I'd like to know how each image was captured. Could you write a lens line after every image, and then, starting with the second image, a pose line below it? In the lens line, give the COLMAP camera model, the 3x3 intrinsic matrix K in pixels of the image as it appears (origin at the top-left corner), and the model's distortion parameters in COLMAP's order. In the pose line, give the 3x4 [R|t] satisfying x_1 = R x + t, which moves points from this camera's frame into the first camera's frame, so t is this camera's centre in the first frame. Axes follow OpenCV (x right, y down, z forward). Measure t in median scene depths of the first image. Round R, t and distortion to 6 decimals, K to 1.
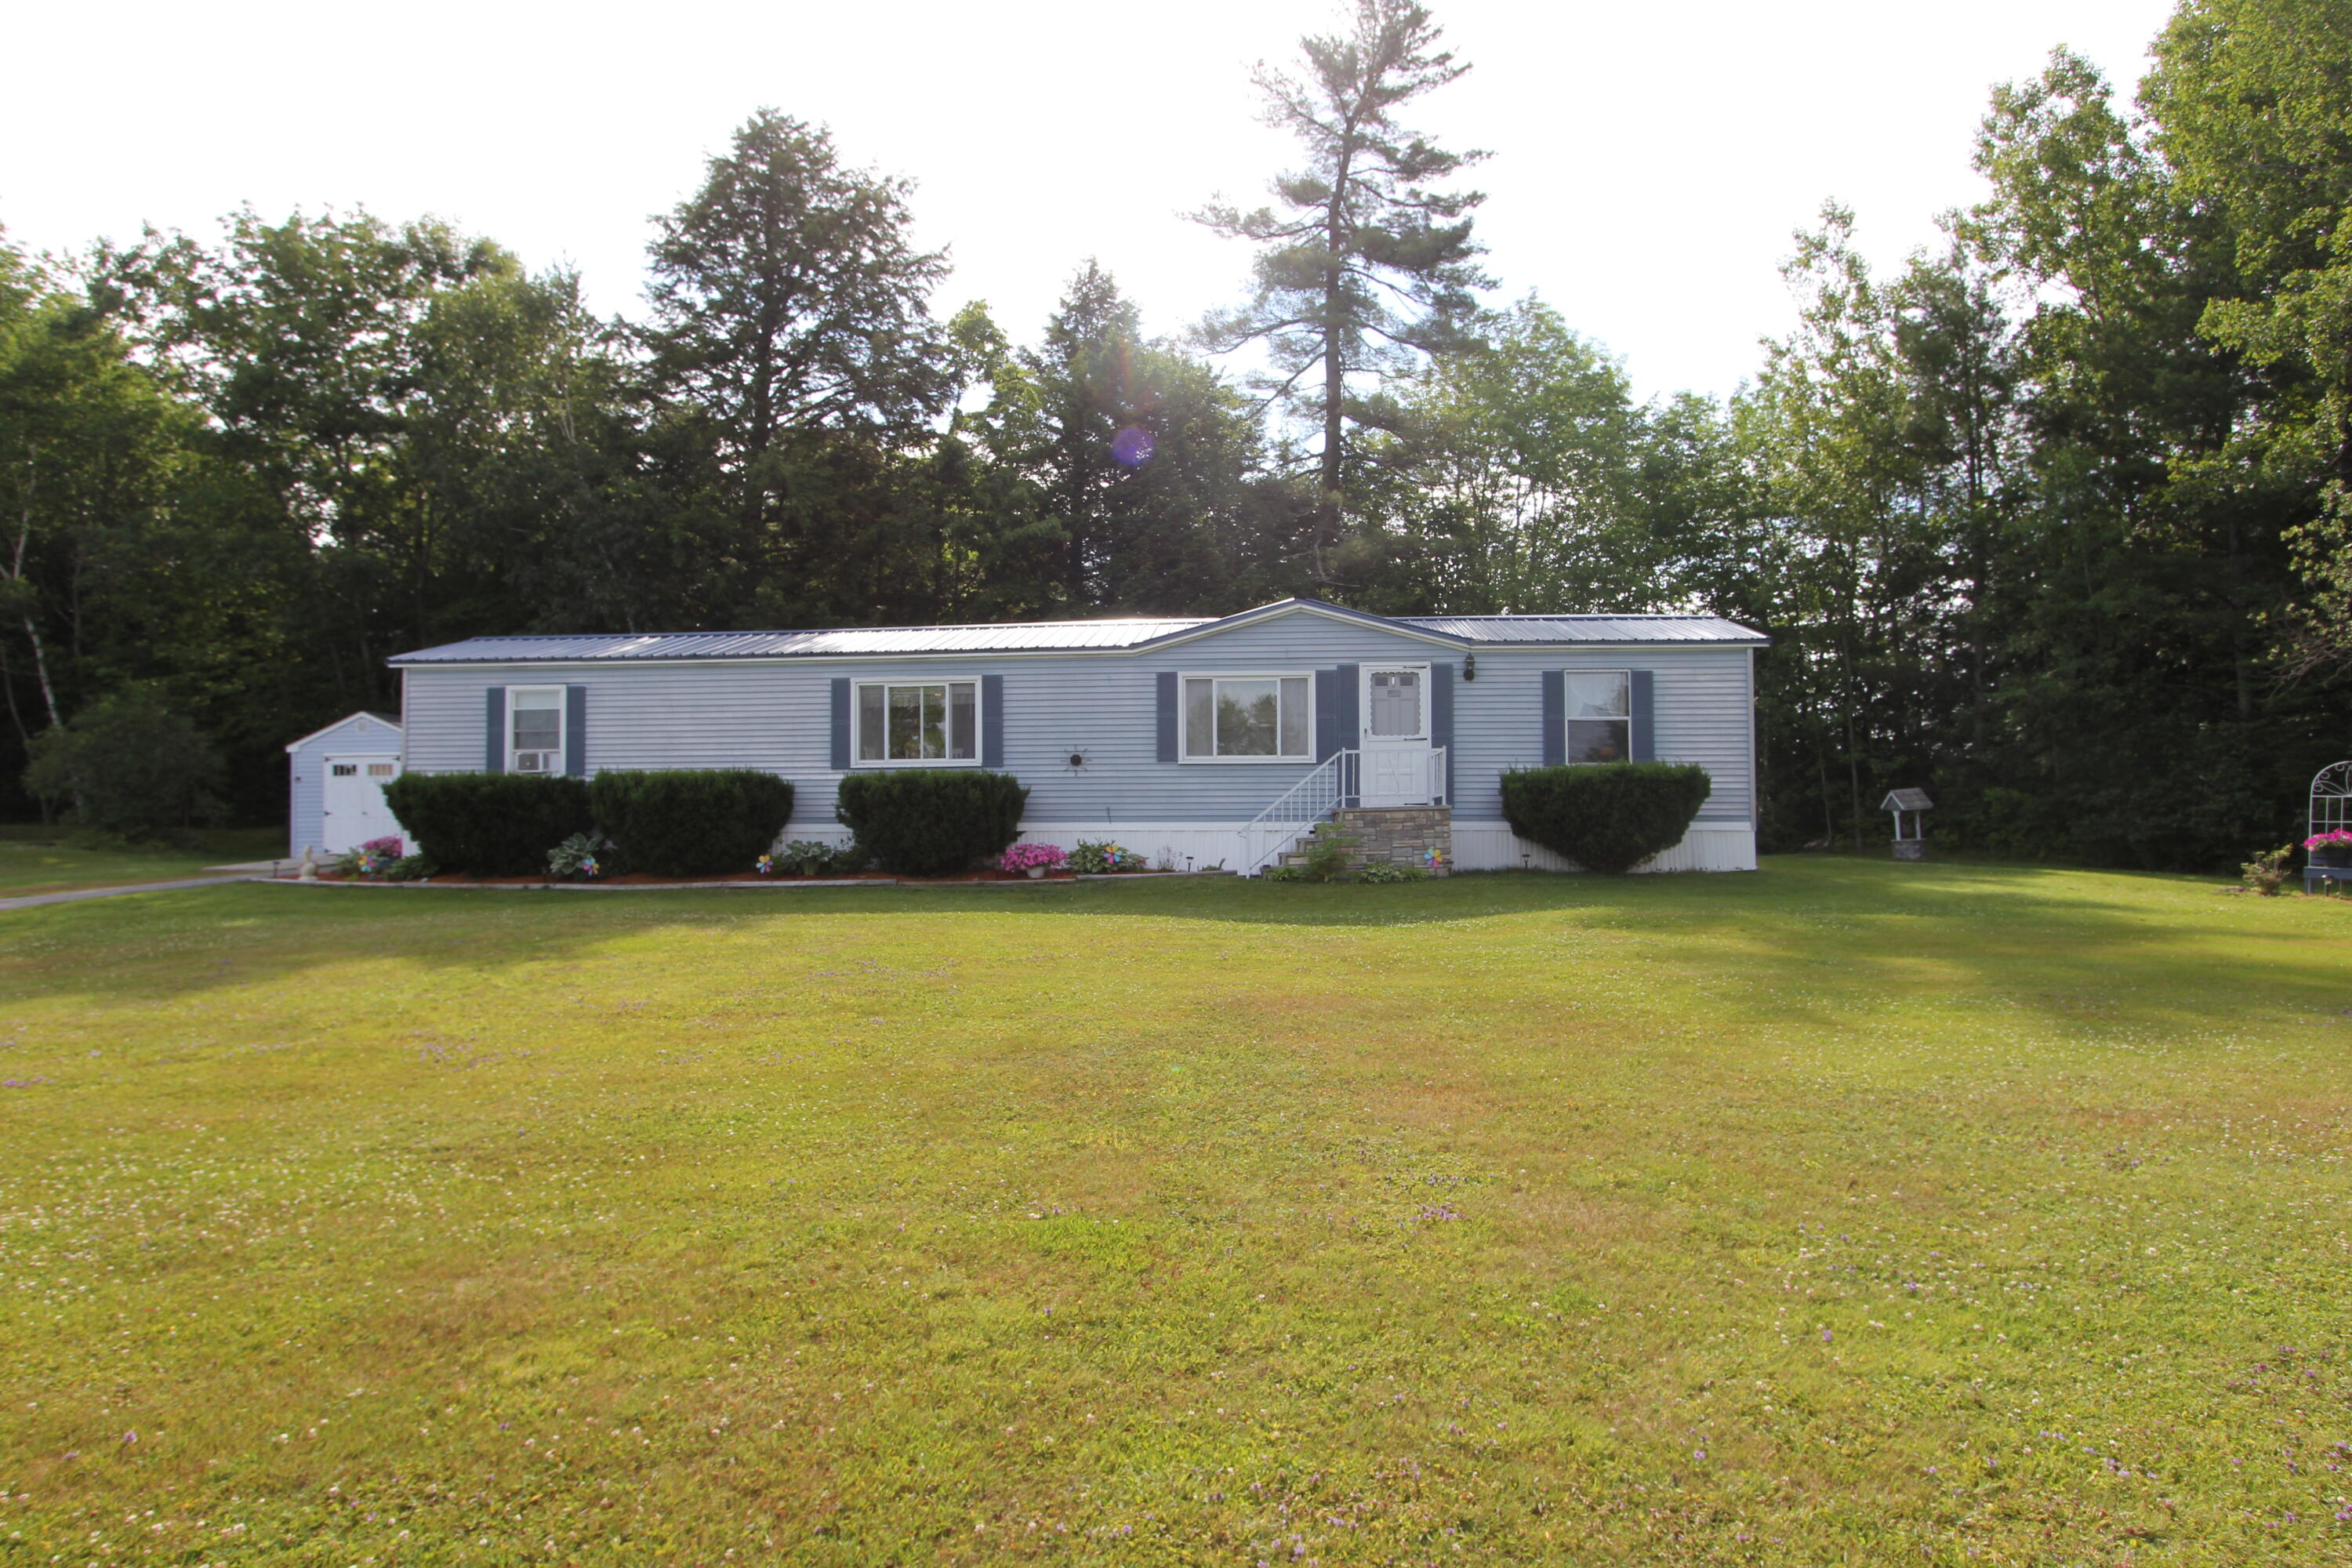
lens RADIAL K [[1318.8, 0, 1130.0], [0, 1318.8, 793.0], [0, 0, 1]] dist [-0.016906, 0.008818]
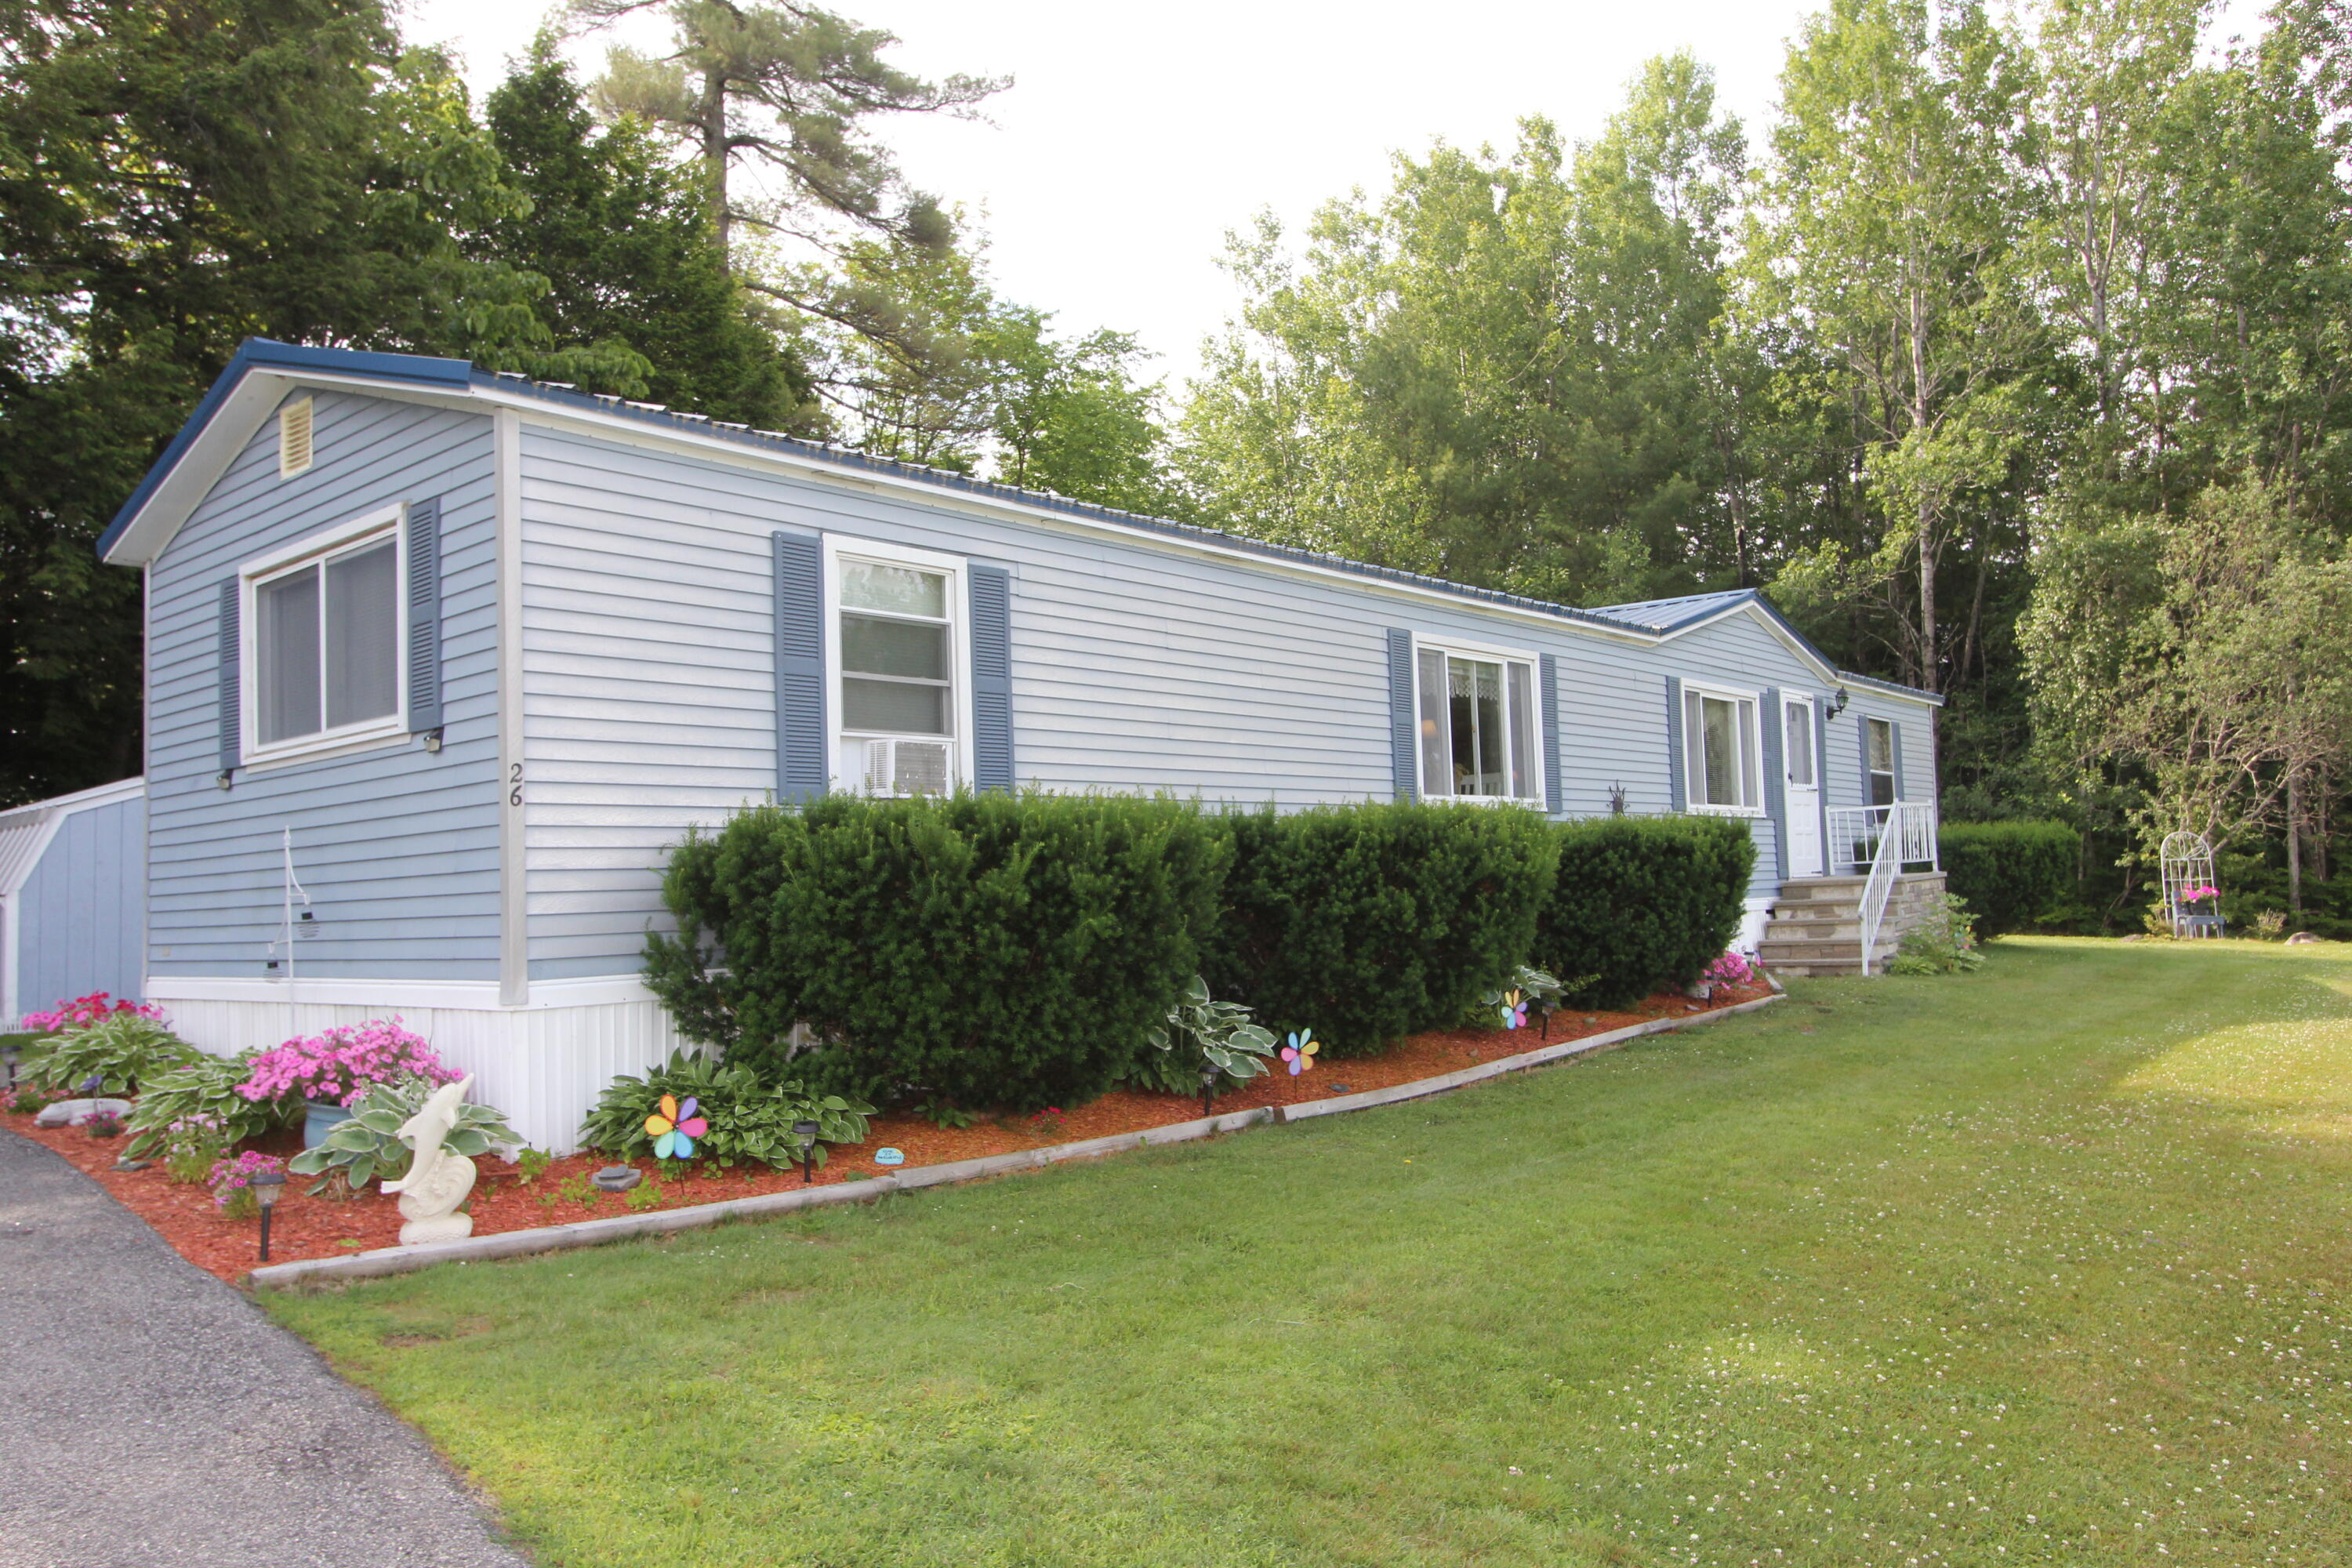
lens RADIAL K [[1698.6, 0, 1172.1], [0, 1698.6, 799.7], [0, 0, 1]] dist [-0.012436, 0.021297]
pose [[0.573132, 0.029574, 0.818929, -0.798954], [0.008390, 0.999084, -0.041952, 0.003719], [-0.819420, 0.030914, 0.572359, 0.712173]]
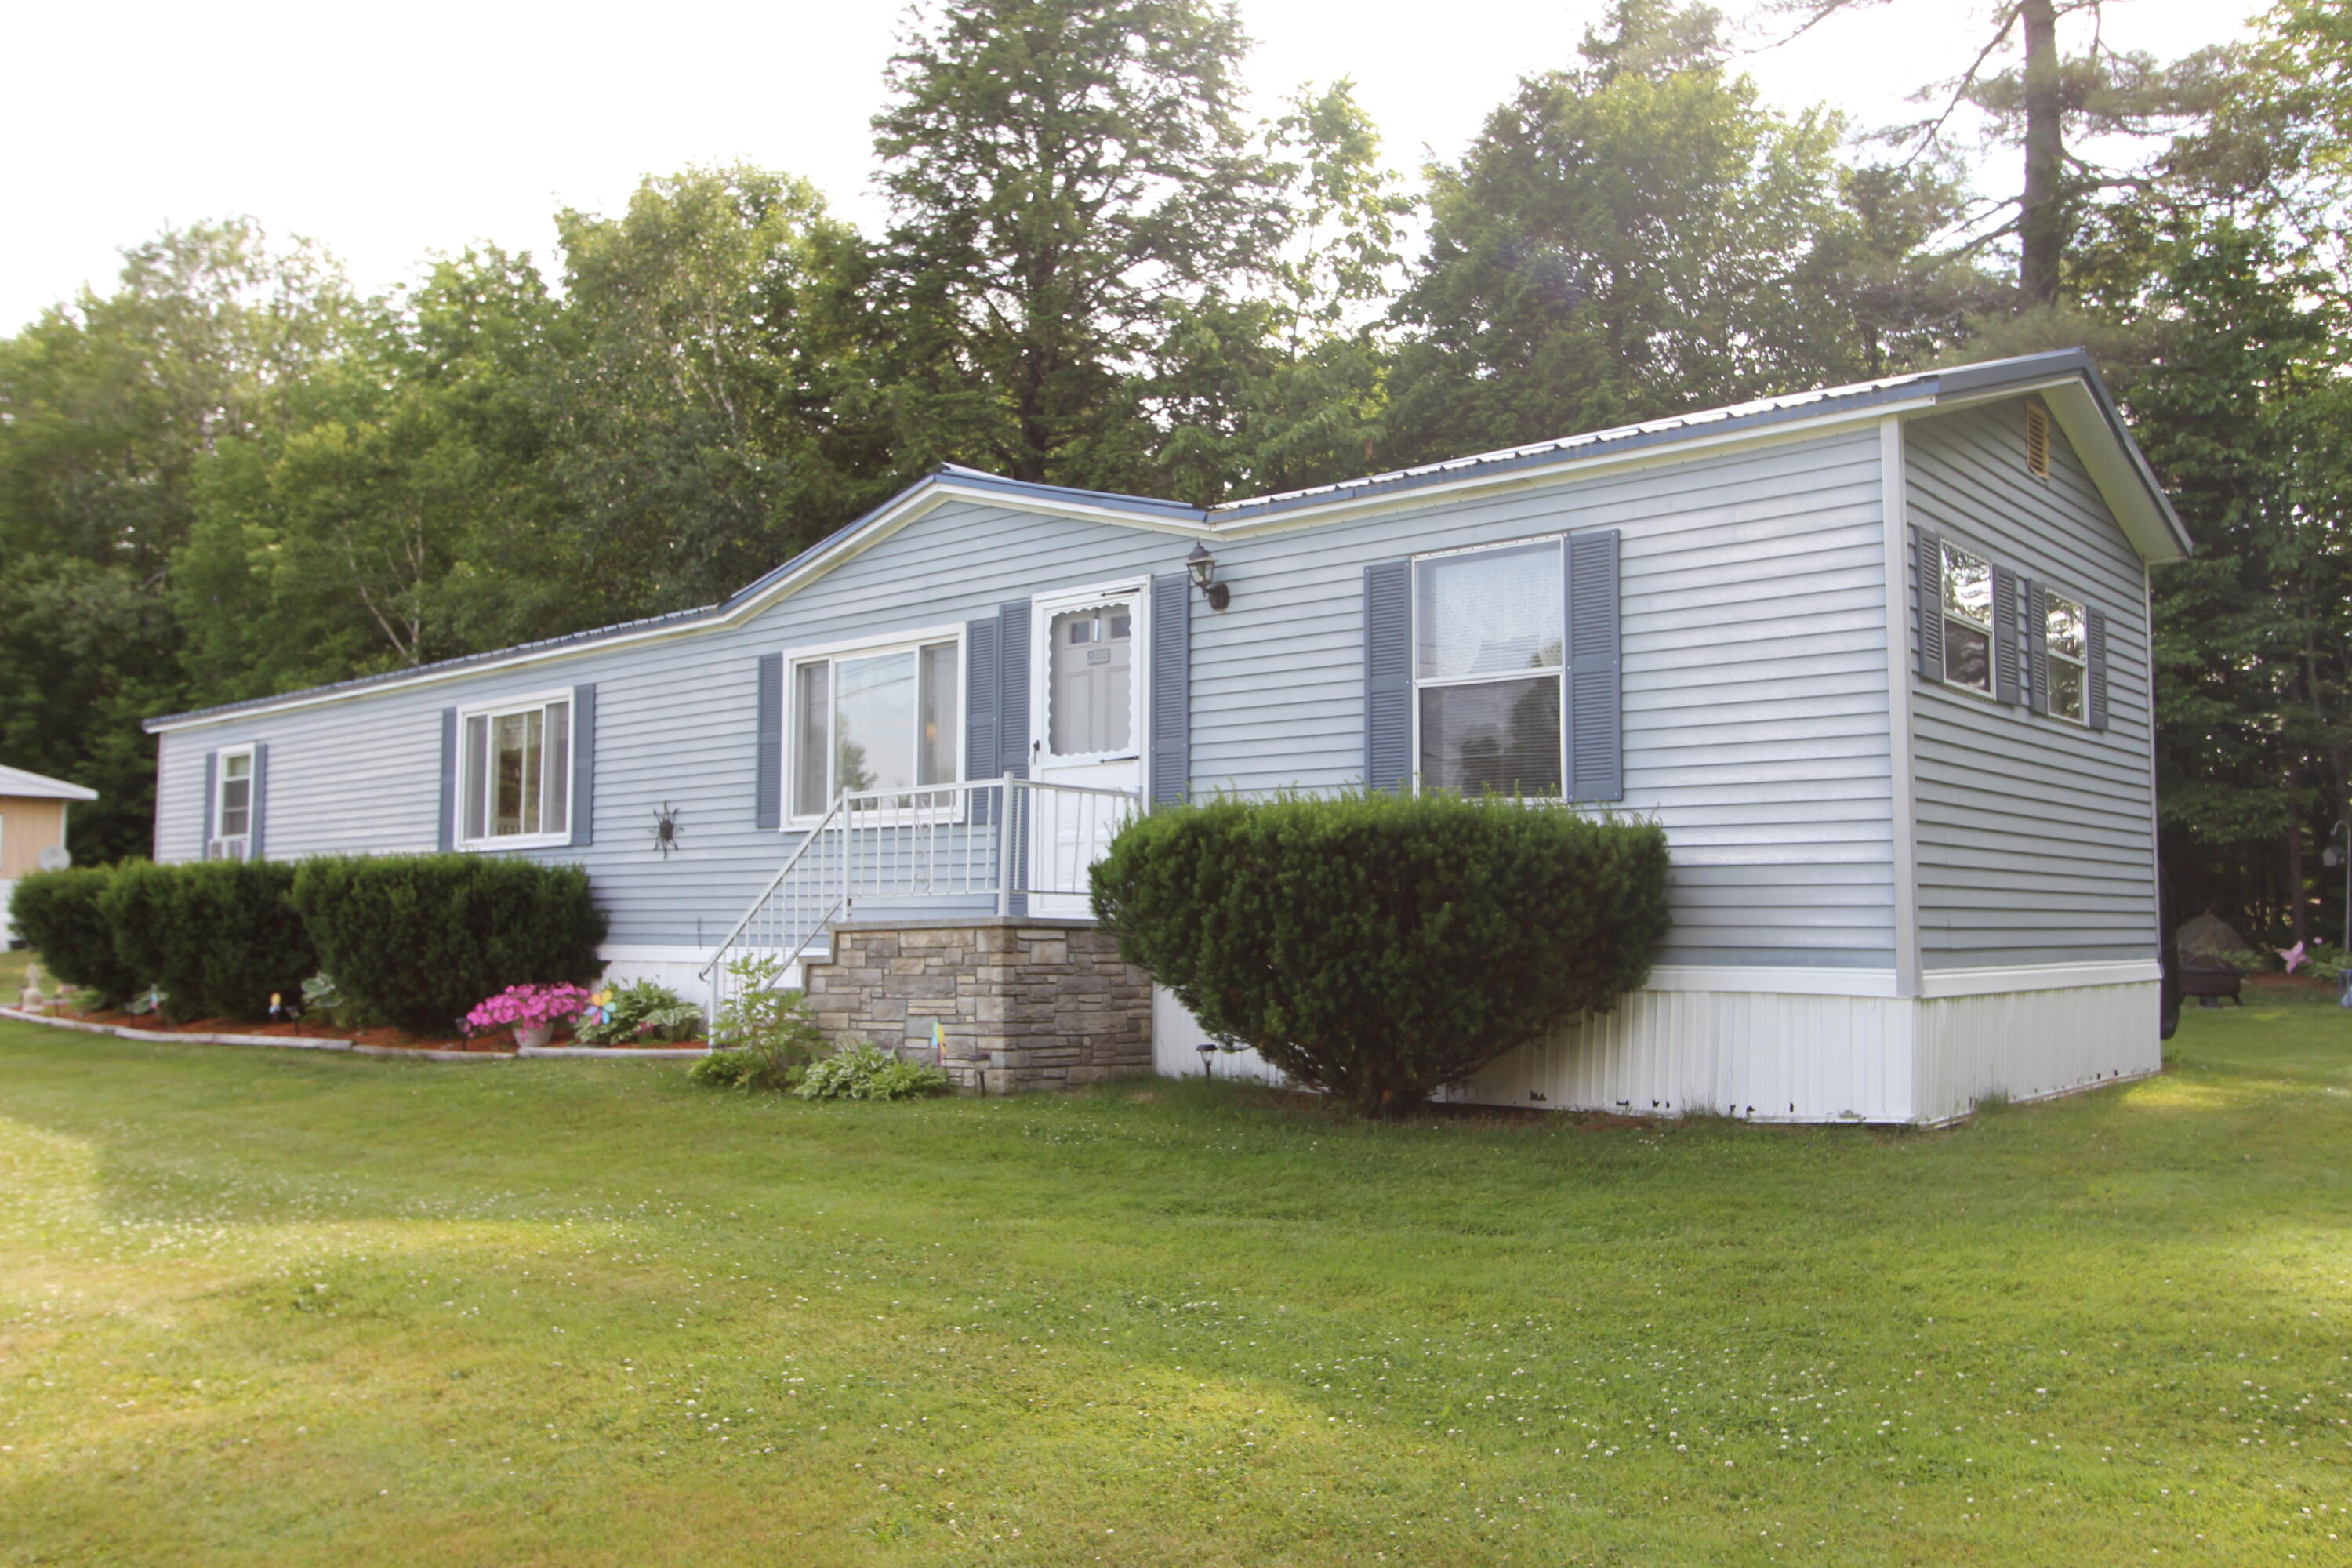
lens RADIAL K [[1833.0, 0, 1161.4], [0, 1833.0, 784.2], [0, 0, 1]] dist [-0.002690, -0.005580]
pose [[0.804456, -0.042175, -0.592514, 0.560195], [0.010346, 0.998320, -0.057014, 0.001165], [0.593923, 0.039735, 0.803540, 0.514978]]
